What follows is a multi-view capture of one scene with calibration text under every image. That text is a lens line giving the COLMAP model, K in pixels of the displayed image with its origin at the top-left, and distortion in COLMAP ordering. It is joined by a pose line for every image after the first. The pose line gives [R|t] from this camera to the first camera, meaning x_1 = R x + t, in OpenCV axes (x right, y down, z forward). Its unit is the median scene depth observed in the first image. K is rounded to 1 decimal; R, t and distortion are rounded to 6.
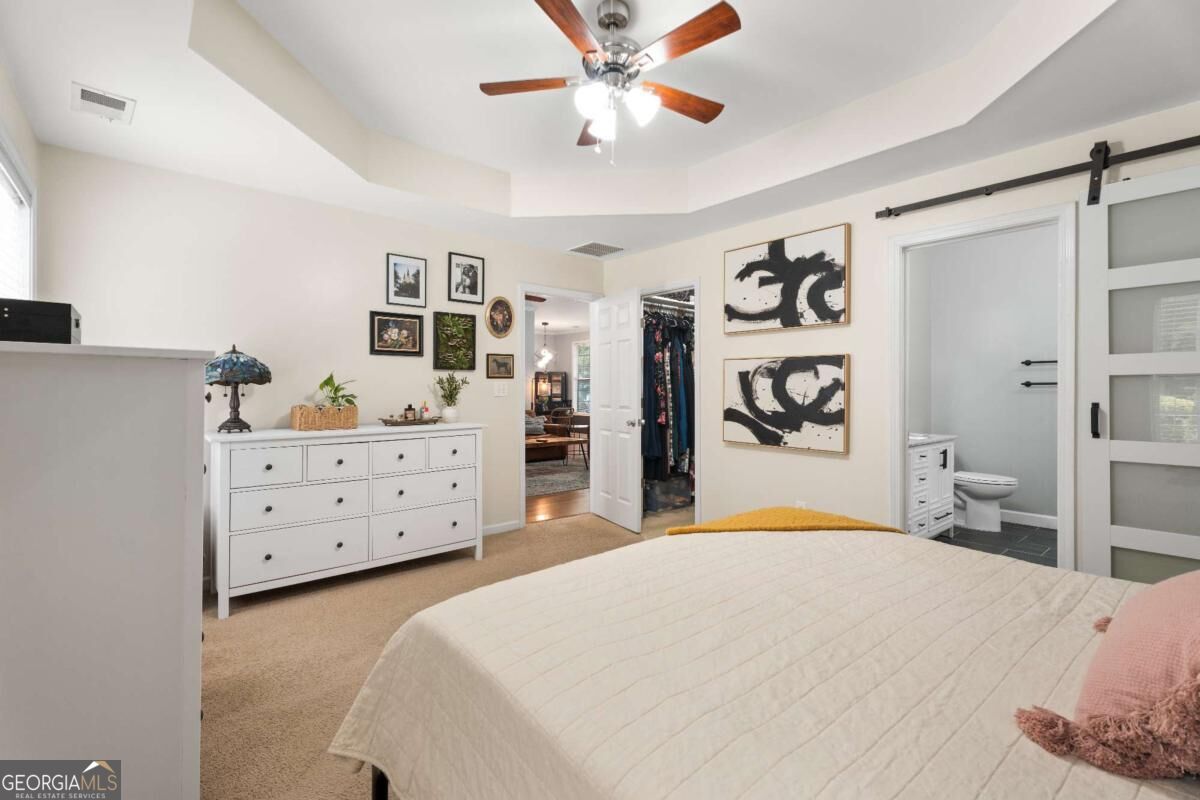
lens RADIAL K [[537.6, 0, 600.1], [0, 537.6, 394.5], [0, 0, 1]] dist [0.002521, 0.000607]
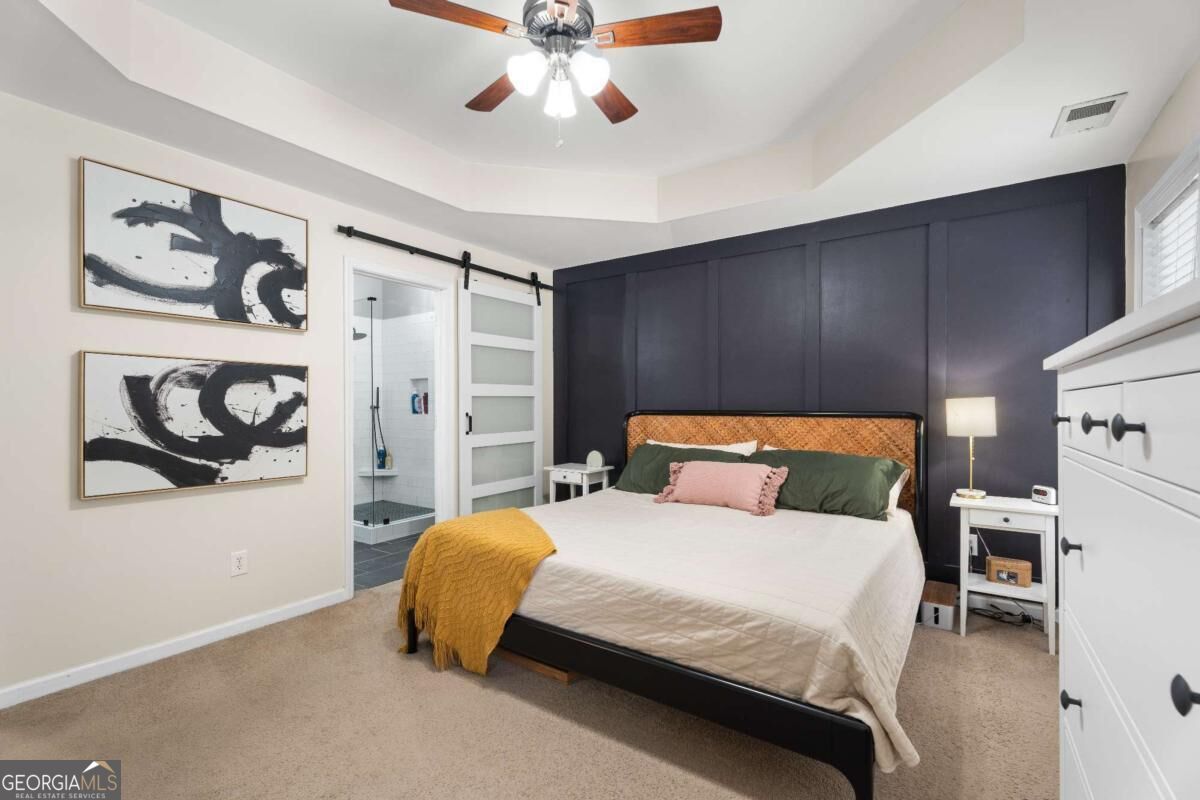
lens RADIAL K [[531.0, 0, 598.2], [0, 531.0, 408.8], [0, 0, 1]] dist [-0.000239, -0.000034]
pose [[-0.257683, -0.016246, 0.966093, -0.495198], [0.002509, 0.999844, 0.017482, -0.016121], [-0.966226, 0.006929, -0.257602, 0.710001]]
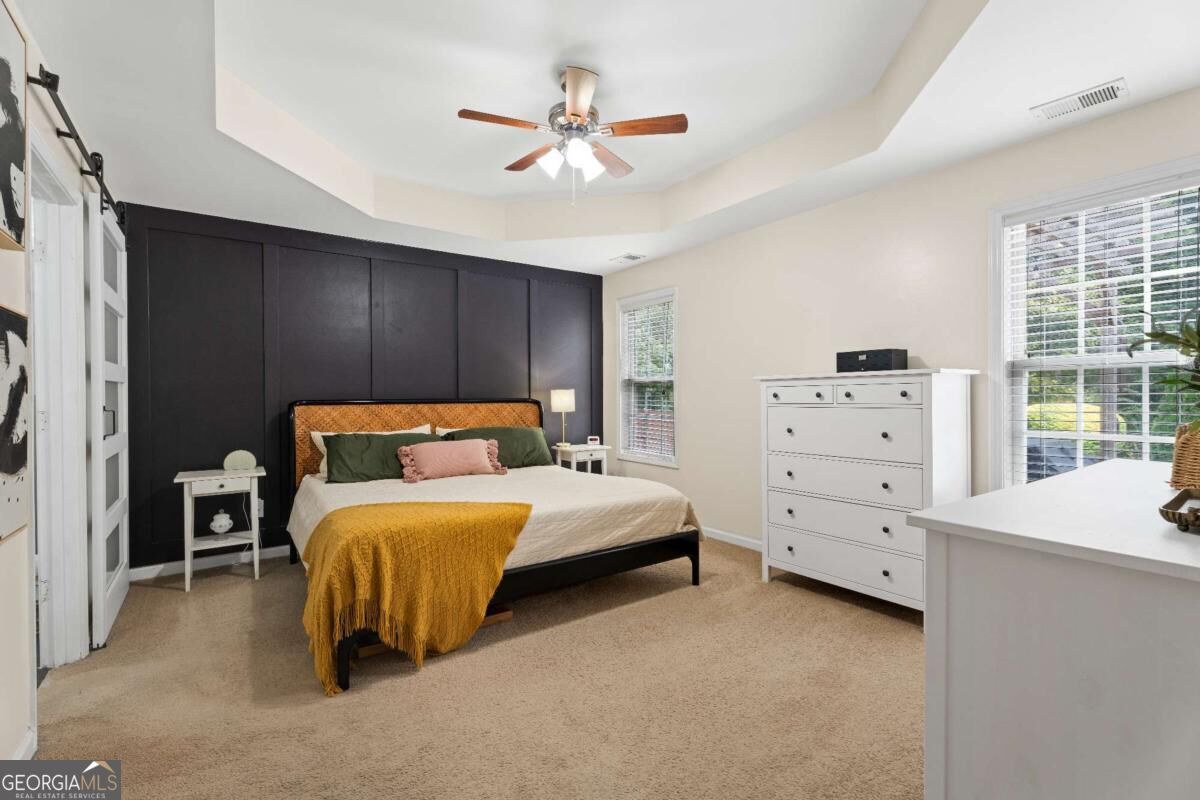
lens RADIAL K [[537.6, 0, 600.1], [0, 537.6, 394.5], [0, 0, 1]] dist [0.002521, 0.000607]
pose [[-0.996282, -0.004553, 0.086032, -0.095421], [-0.004504, 0.999990, 0.000763, -0.007094], [-0.086035, 0.000373, -0.996292, 1.324584]]
